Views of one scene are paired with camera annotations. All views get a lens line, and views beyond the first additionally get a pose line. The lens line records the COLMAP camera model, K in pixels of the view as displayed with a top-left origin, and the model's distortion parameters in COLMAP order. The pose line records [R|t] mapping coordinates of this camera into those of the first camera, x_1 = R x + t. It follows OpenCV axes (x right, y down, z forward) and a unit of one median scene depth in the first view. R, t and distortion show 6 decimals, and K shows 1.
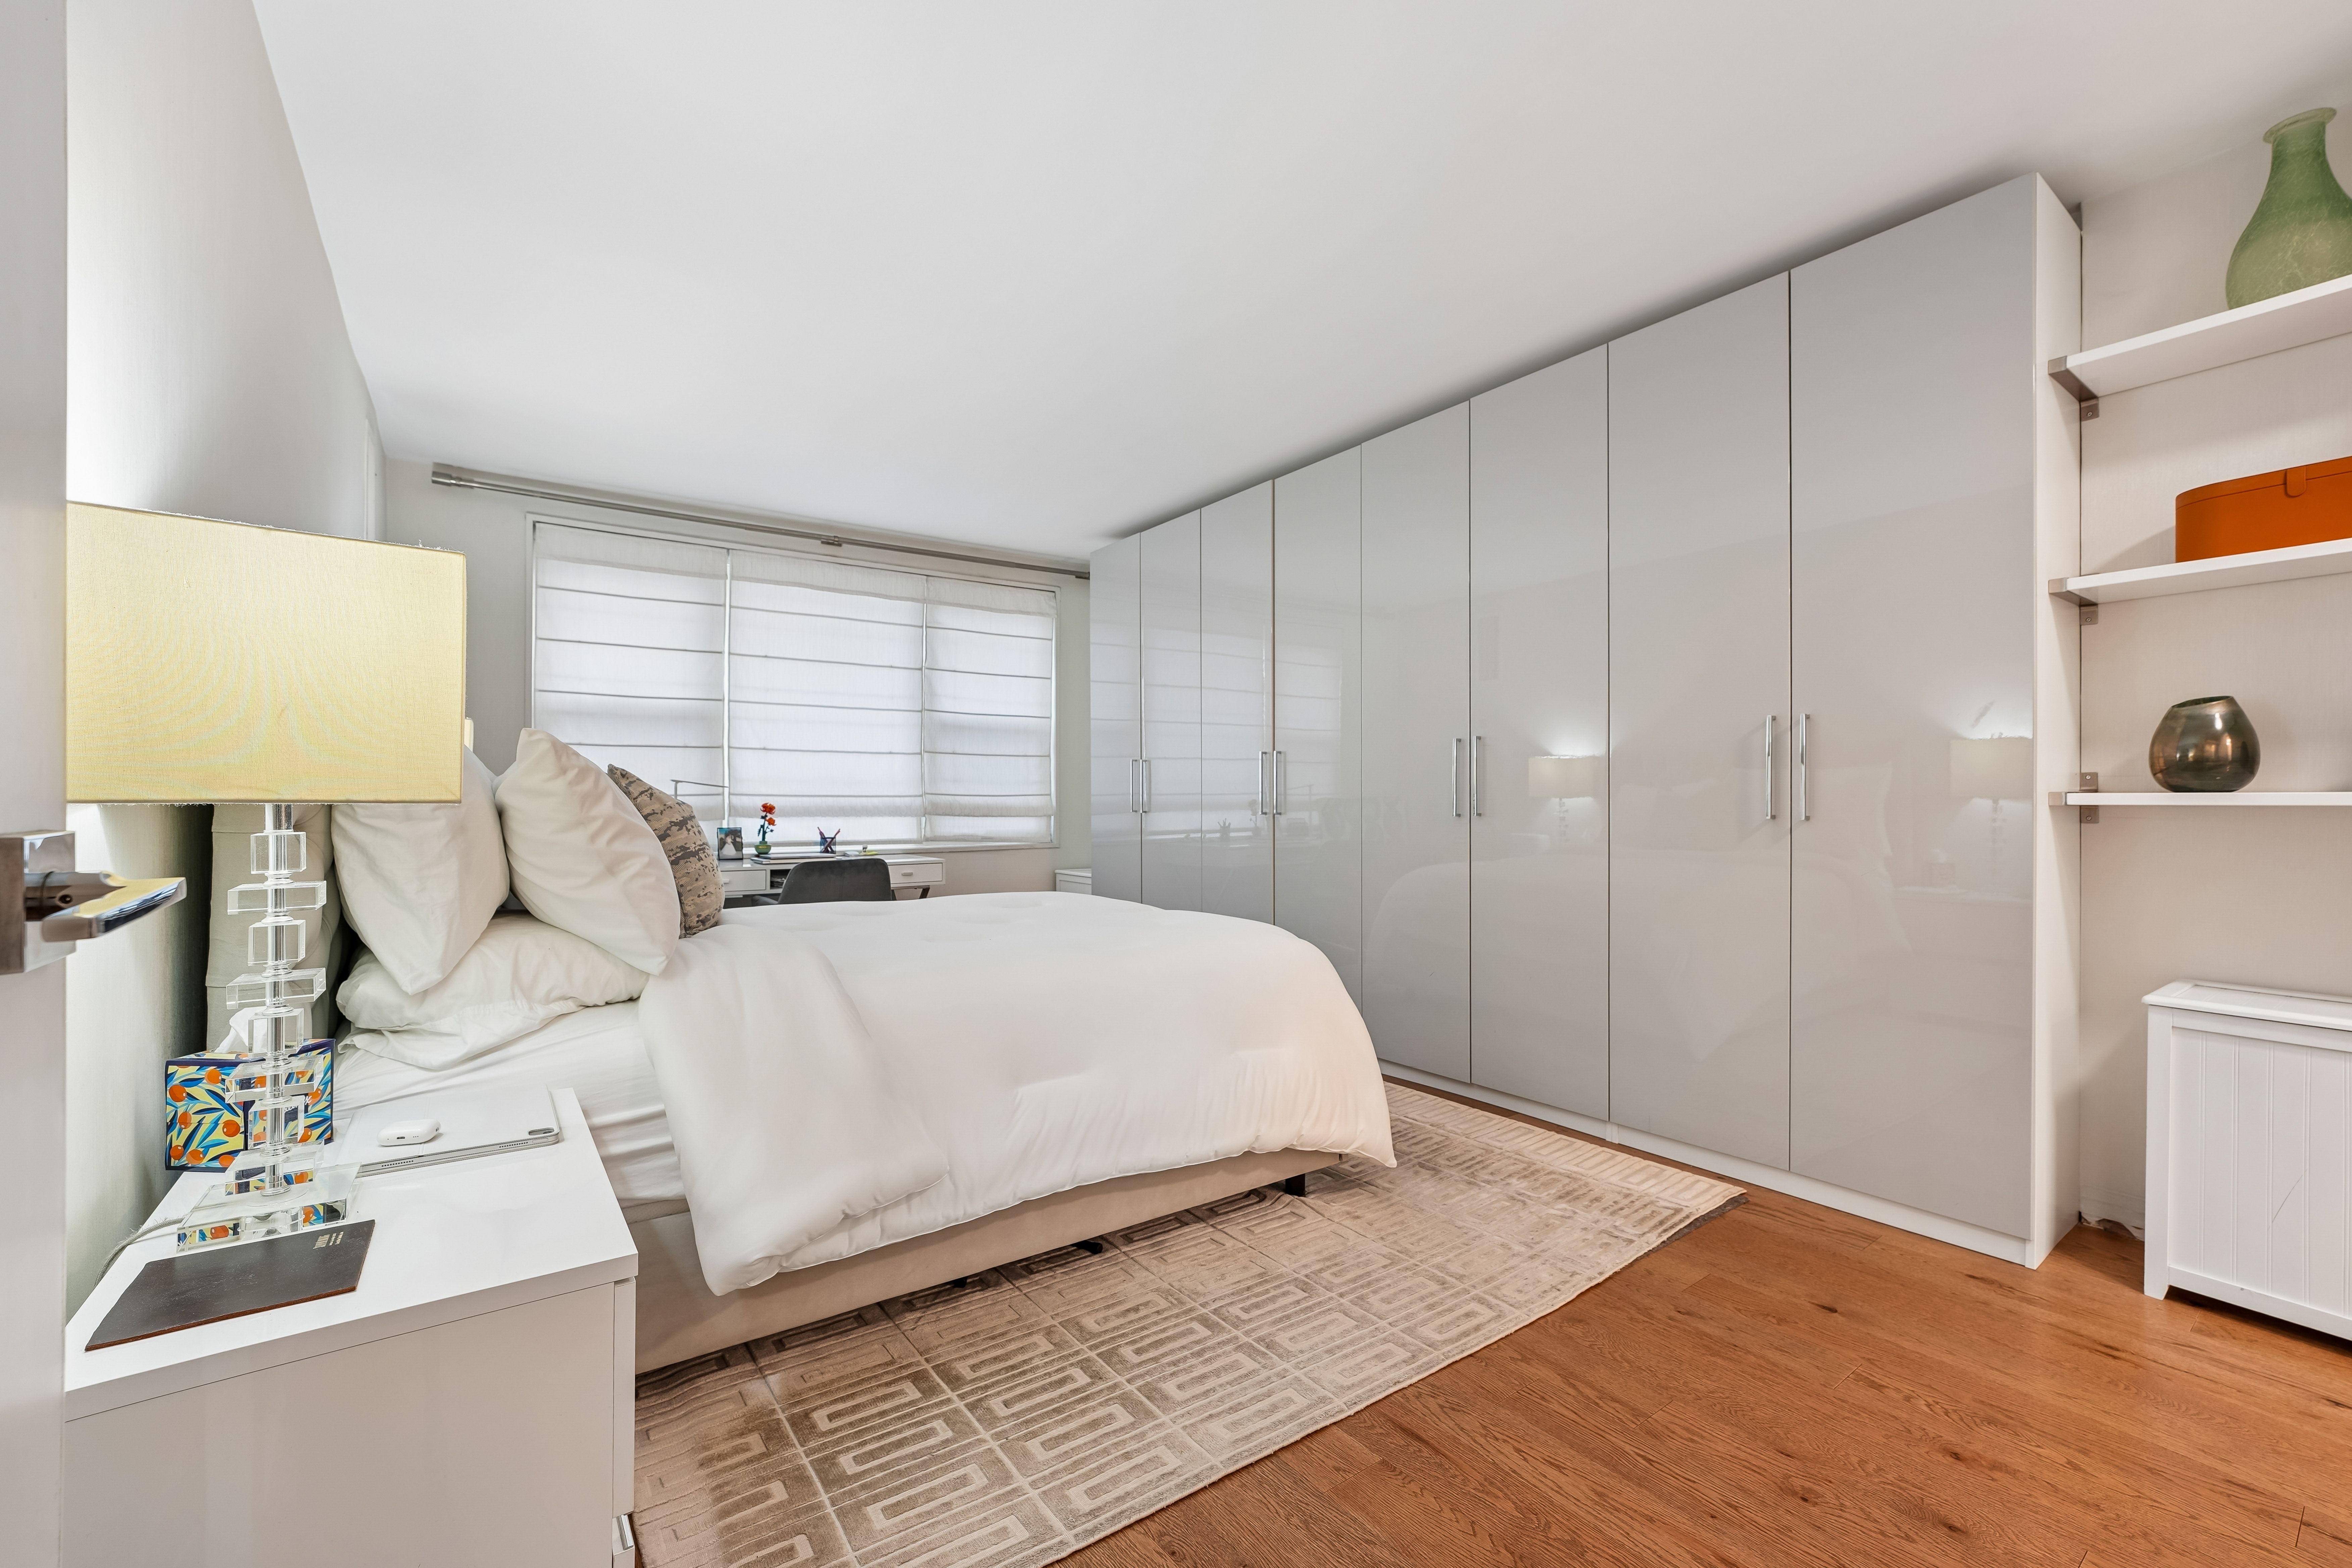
lens RADIAL K [[959.9, 0, 1172.2], [0, 959.9, 768.4], [0, 0, 1]] dist [-0.021314, -0.000053]
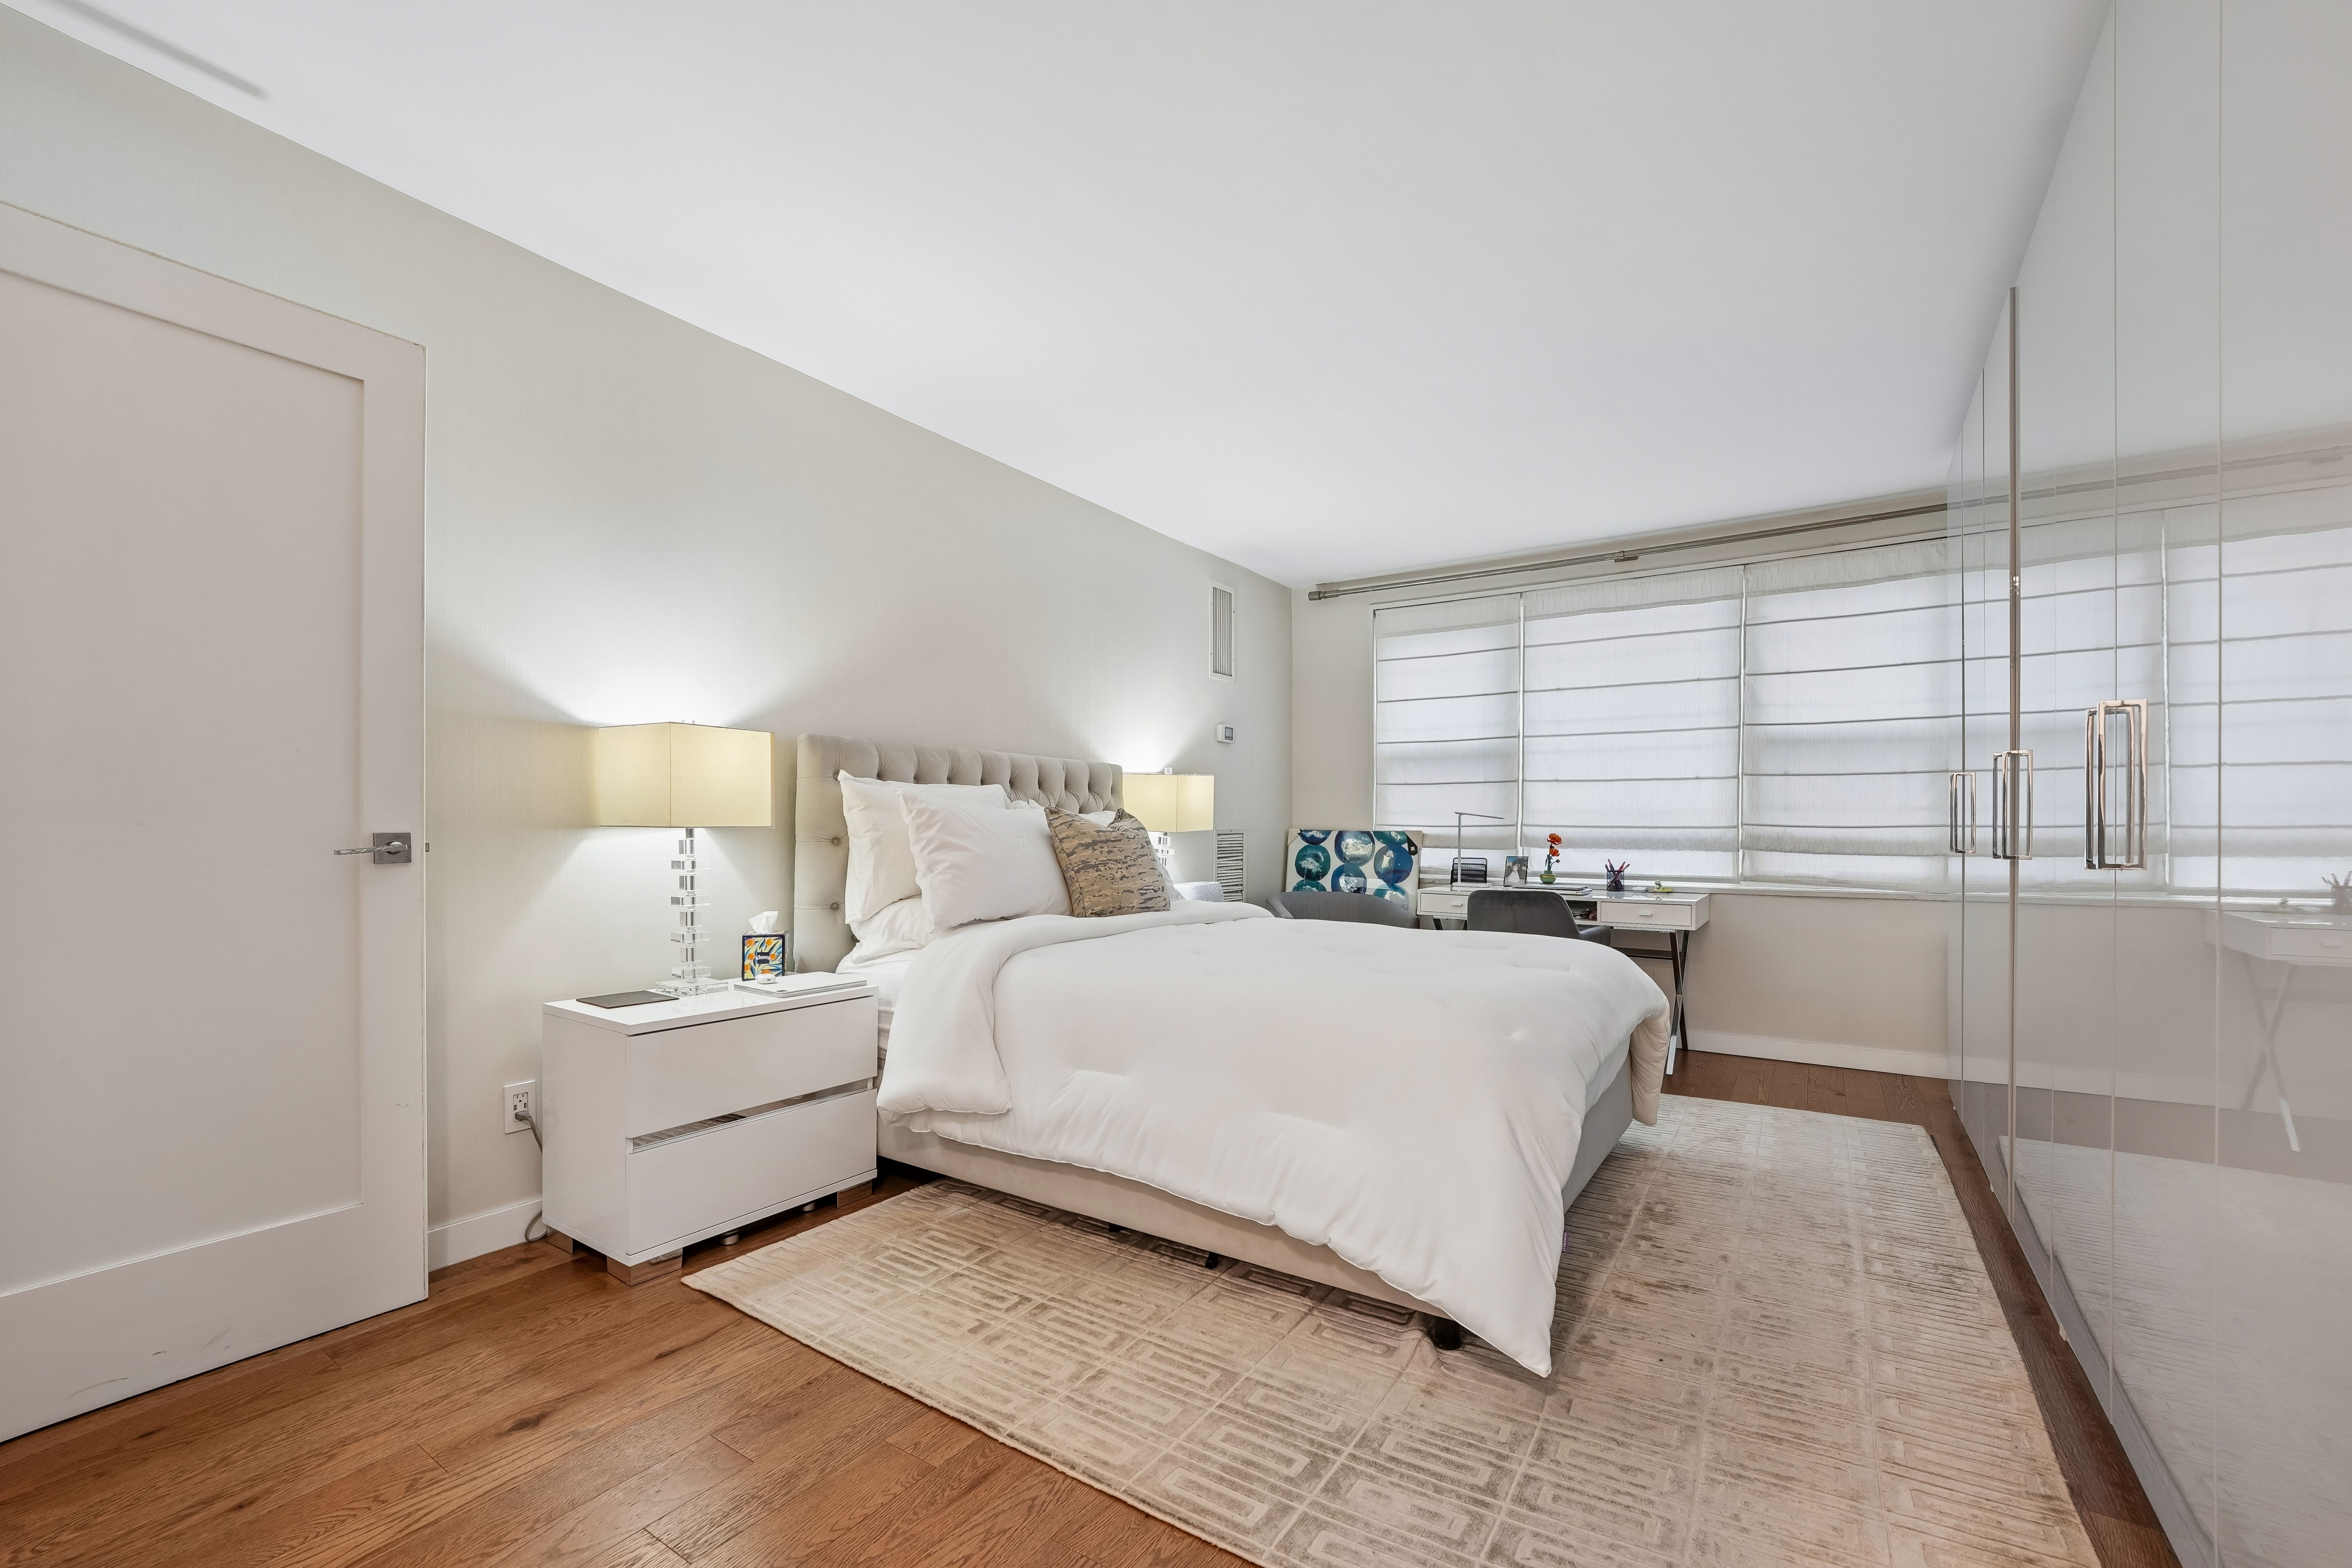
lens RADIAL K [[964.1, 0, 1187.7], [0, 964.1, 805.8], [0, 0, 1]] dist [-0.021351, 0.000104]
pose [[0.366397, -0.019349, -0.930258, 0.390687], [0.025085, 0.999626, -0.010912, 0.008183], [0.930121, -0.019337, 0.366745, 0.267125]]
